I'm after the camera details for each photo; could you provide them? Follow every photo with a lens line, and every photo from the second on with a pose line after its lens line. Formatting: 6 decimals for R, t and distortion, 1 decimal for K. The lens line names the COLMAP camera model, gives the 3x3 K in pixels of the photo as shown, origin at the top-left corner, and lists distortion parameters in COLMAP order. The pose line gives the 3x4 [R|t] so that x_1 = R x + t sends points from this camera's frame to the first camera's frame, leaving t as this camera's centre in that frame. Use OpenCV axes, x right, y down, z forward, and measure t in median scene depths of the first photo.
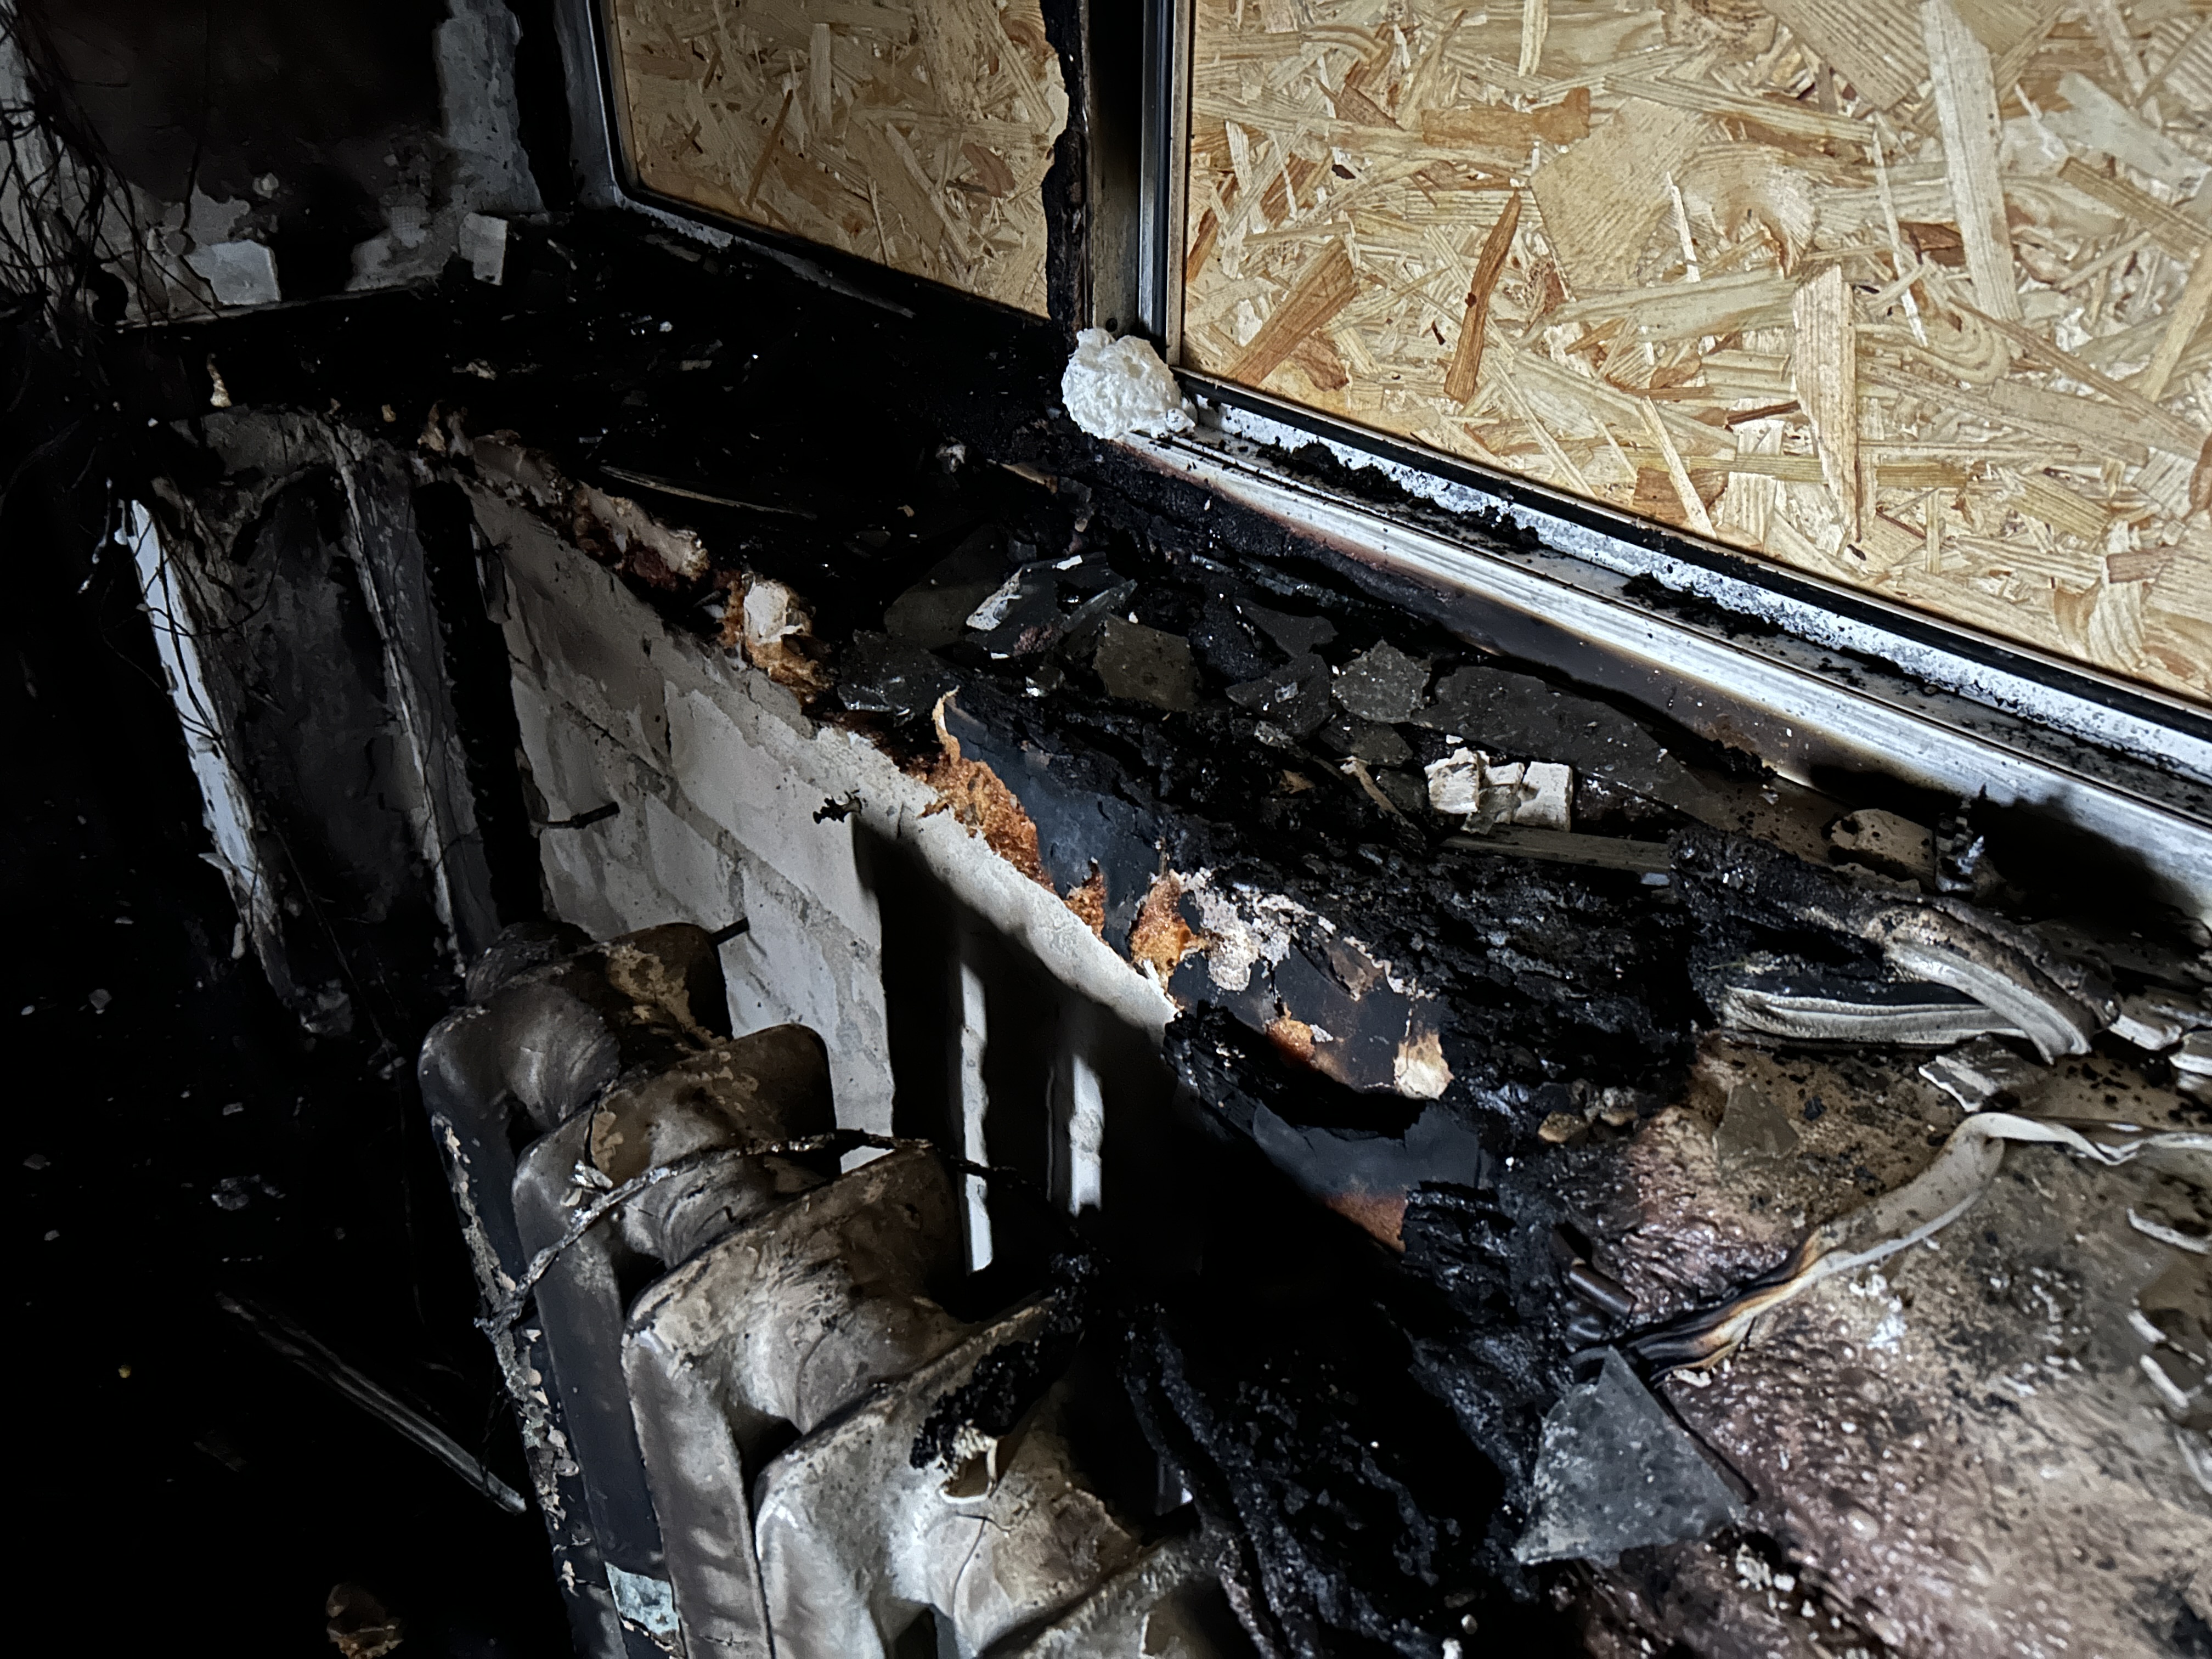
lens RADIAL K [[1669.5, 0, 1106.0], [0, 1669.5, 829.5], [0, 0, 1]] dist [0.007965, -0.001110]
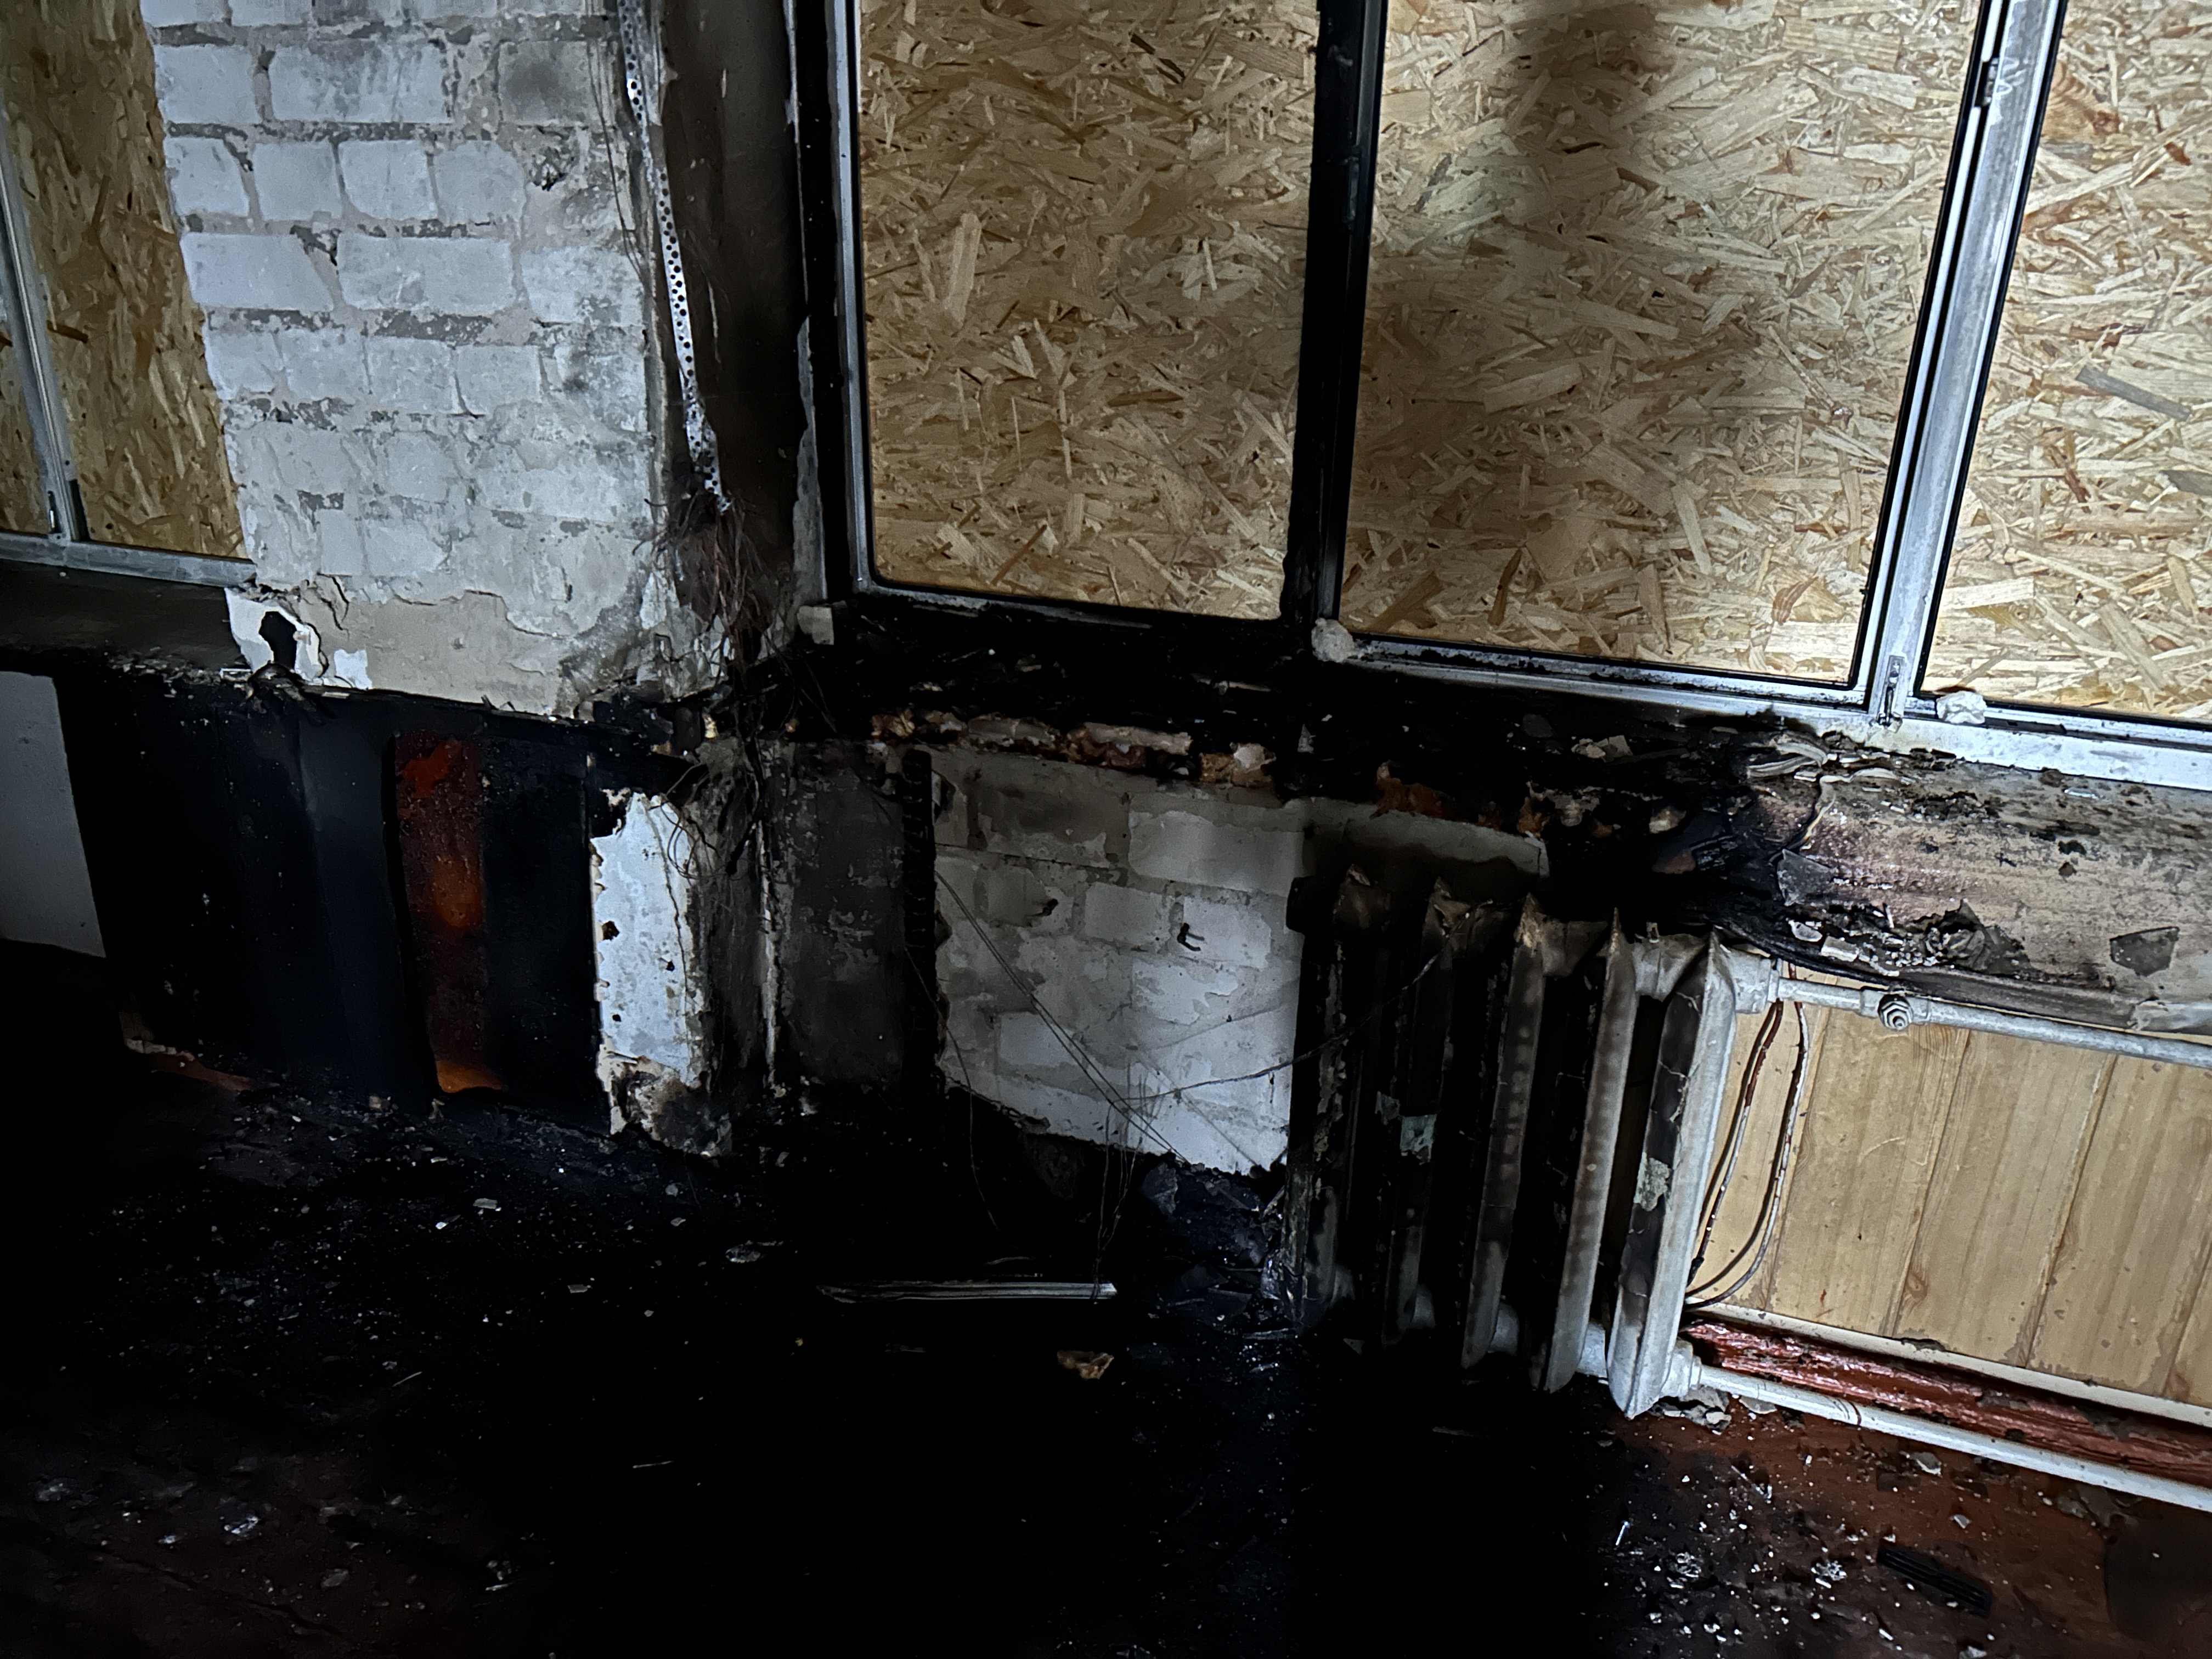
lens RADIAL K [[1642.3, 0, 1106.0], [0, 1642.3, 829.5], [0, 0, 1]] dist [0.115580, -0.266919]
pose [[0.854856, -0.191037, 0.482418, -1.615949], [0.258300, 0.963043, -0.076349, 0.091281], [-0.450004, 0.189876, 0.872608, -0.917856]]
